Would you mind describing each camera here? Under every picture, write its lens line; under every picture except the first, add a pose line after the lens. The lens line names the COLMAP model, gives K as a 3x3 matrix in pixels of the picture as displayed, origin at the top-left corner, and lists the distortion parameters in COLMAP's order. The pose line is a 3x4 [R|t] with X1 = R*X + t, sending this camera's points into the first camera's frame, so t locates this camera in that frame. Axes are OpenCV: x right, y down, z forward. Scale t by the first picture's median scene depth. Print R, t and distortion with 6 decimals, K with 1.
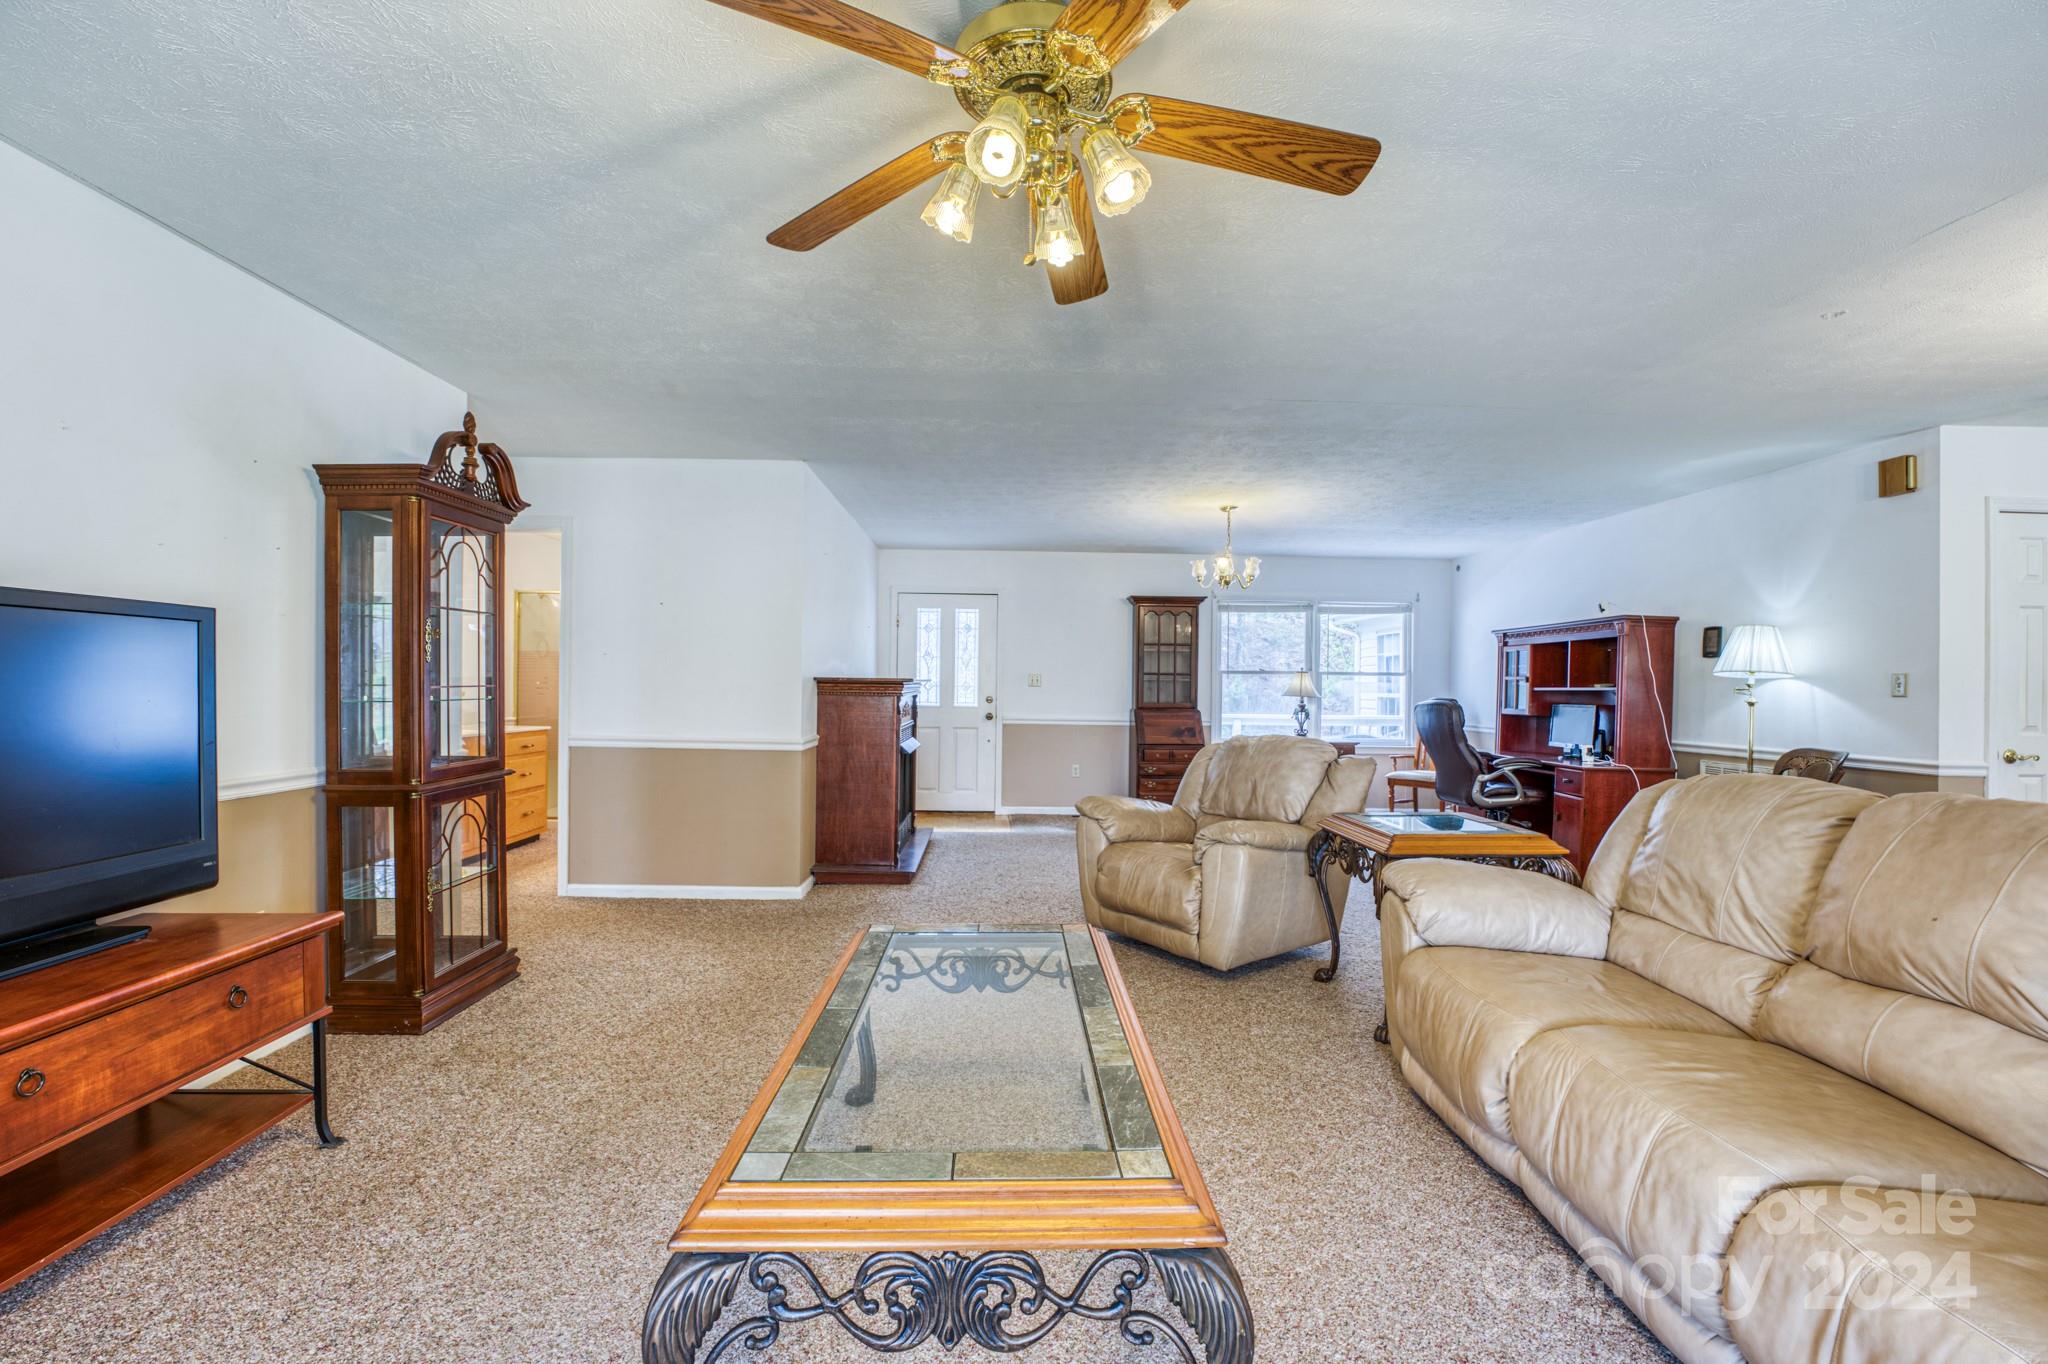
lens RADIAL K [[841.3, 0, 1021.6], [0, 841.3, 685.4], [0, 0, 1]] dist [-0.026236, 0.004069]
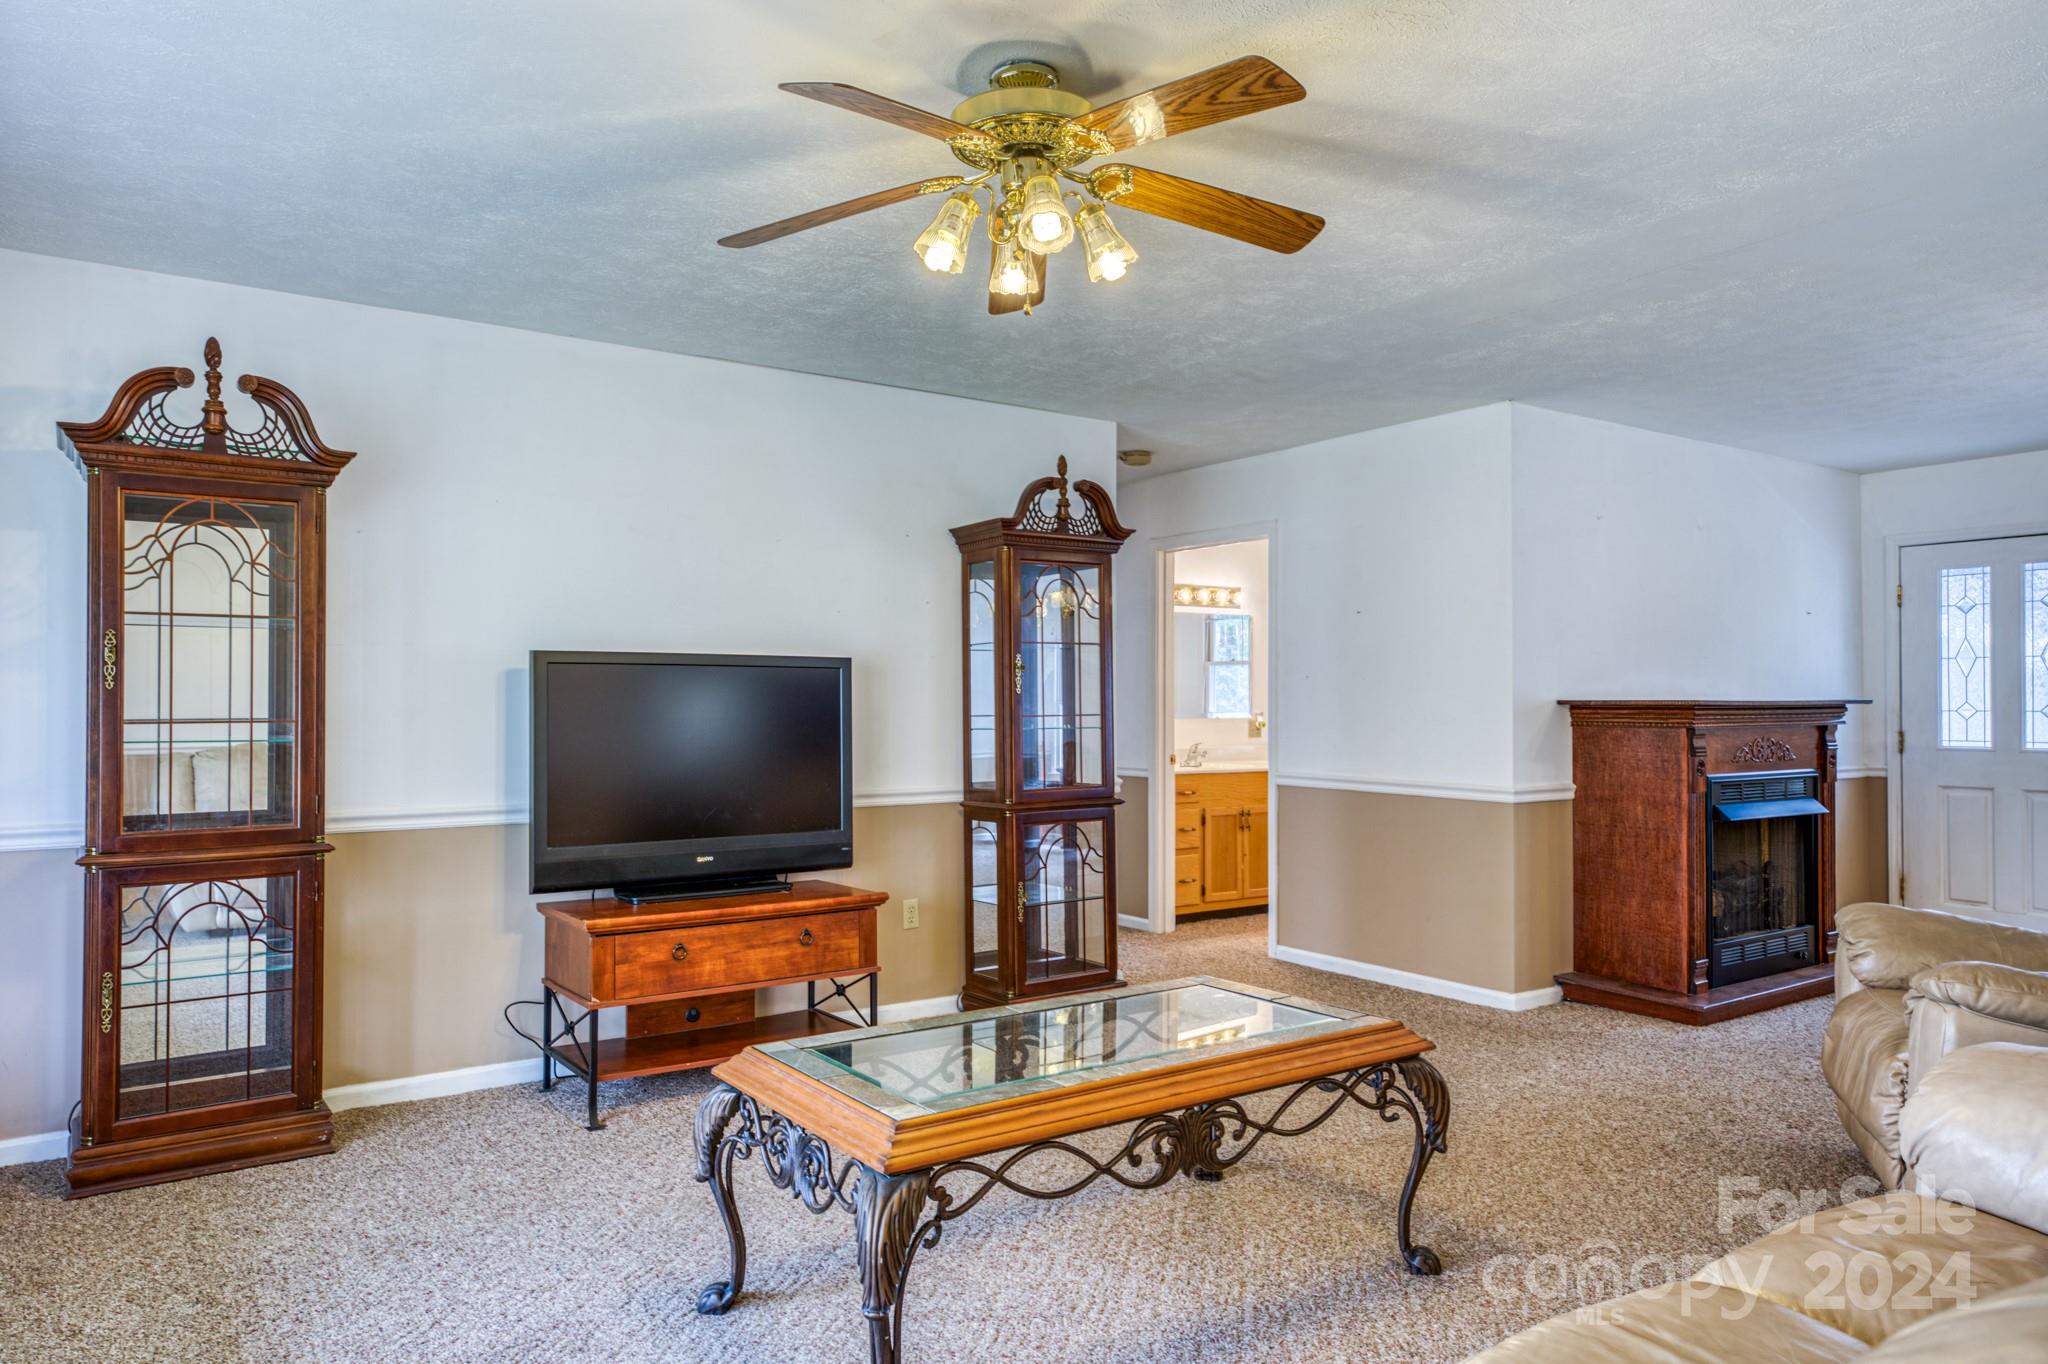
lens RADIAL K [[1322.1, 0, 1027.3], [0, 1322.1, 689.3], [0, 0, 1]] dist [0.022463, 0.001182]
pose [[0.551431, -0.021988, -0.833930, 0.569333], [0.005652, 0.999728, -0.022622, 0.004237], [0.834201, 0.007762, 0.551406, 0.031692]]
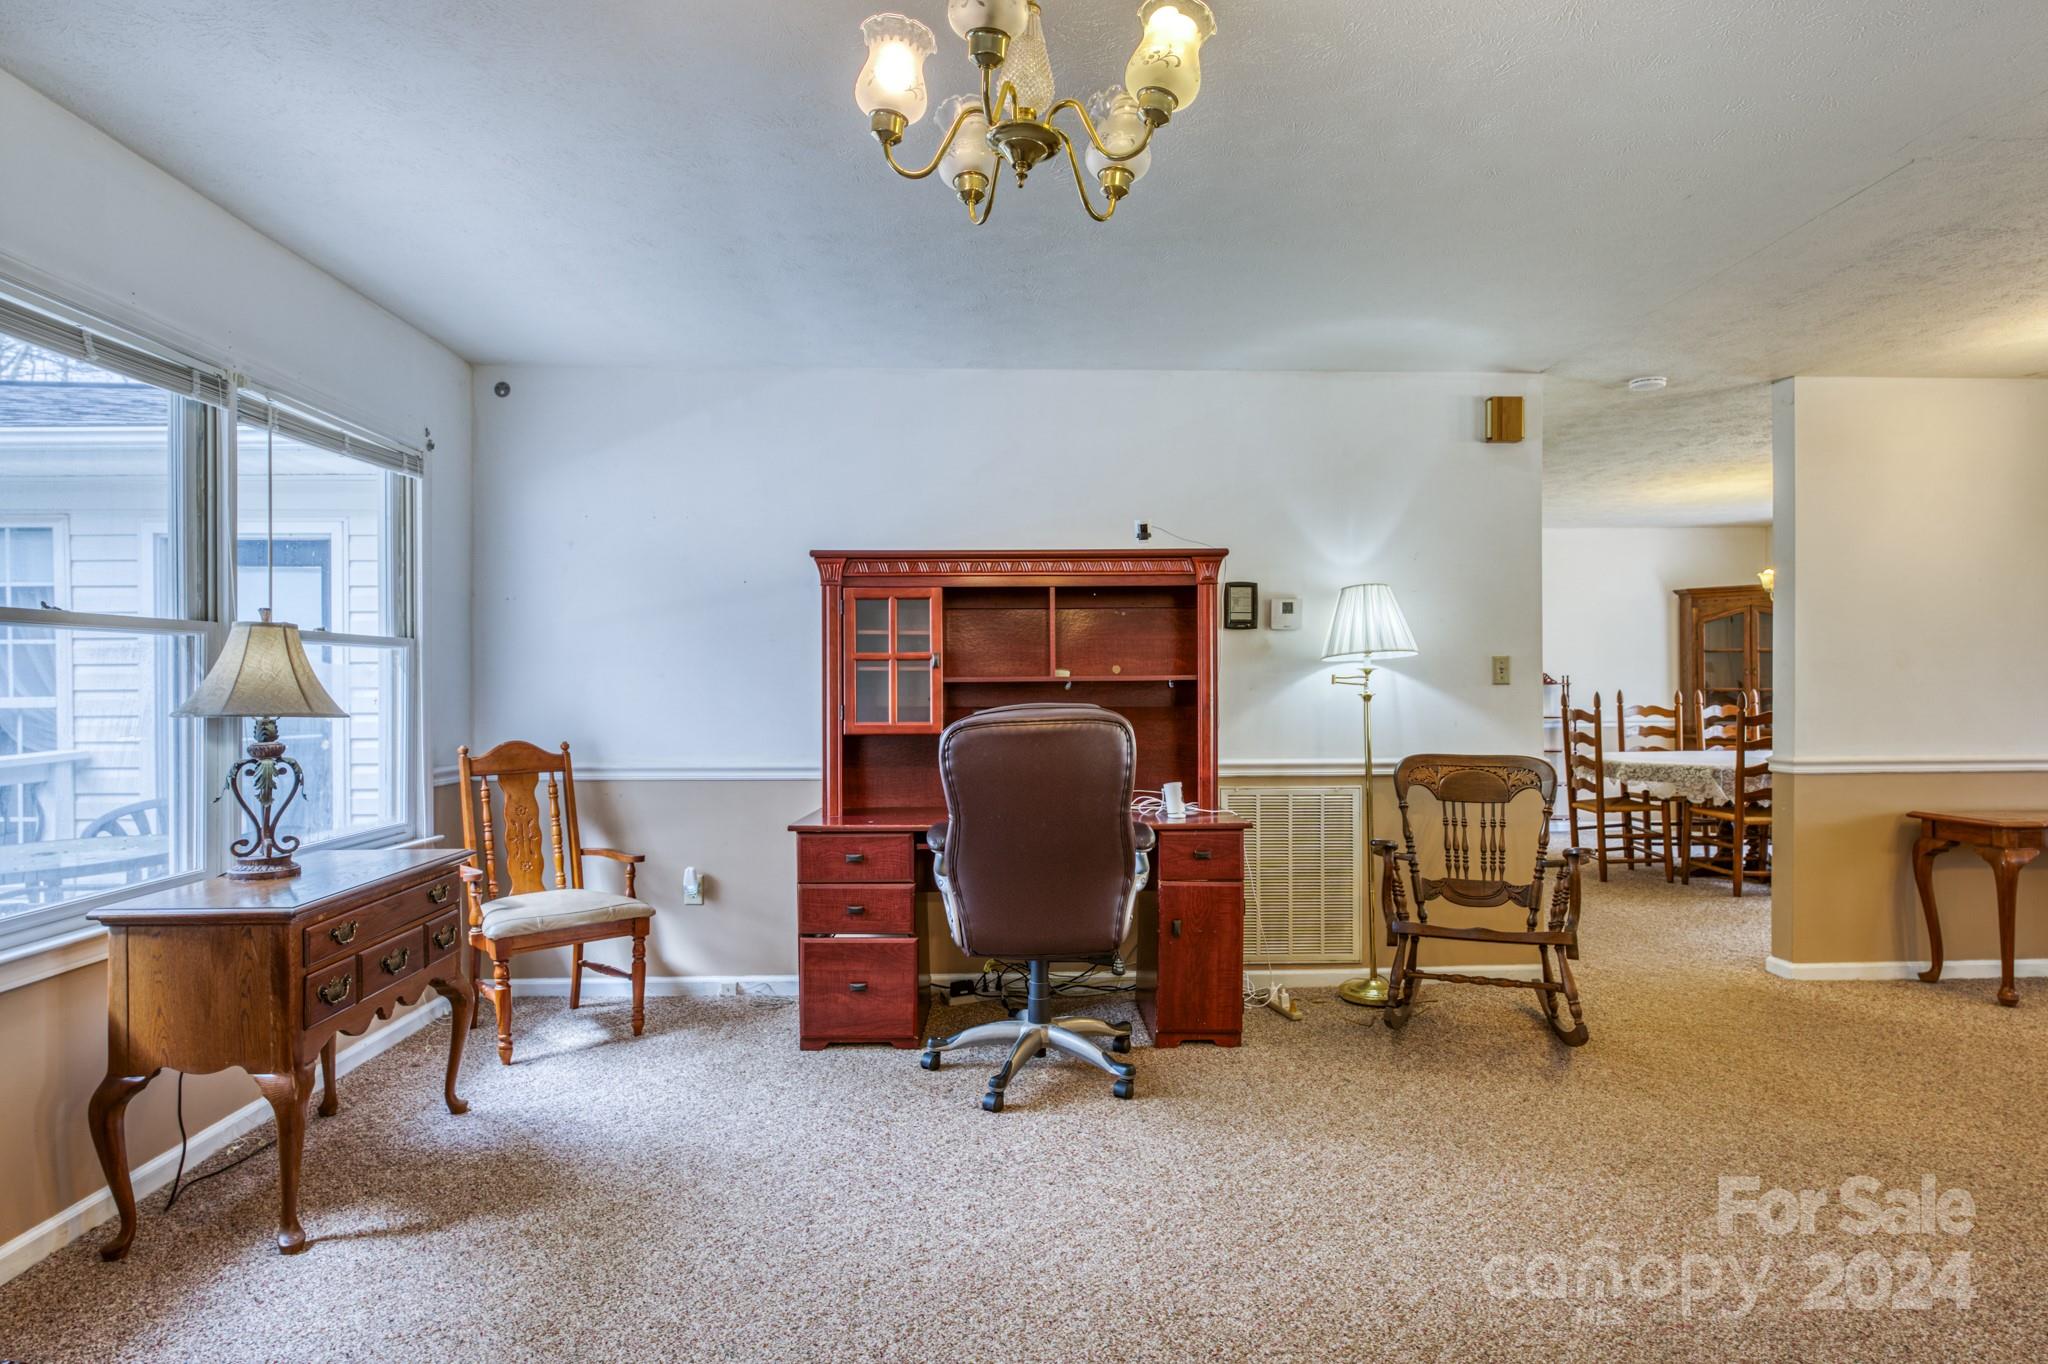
lens RADIAL K [[1068.8, 0, 1018.6], [0, 1068.8, 672.7], [0, 0, 1]] dist [0.004146, 0.000669]
pose [[-0.012075, -0.001992, 0.999925, -0.016832], [0.002316, 0.999995, 0.002020, -0.001159], [-0.999924, 0.002340, -0.012070, 1.510633]]
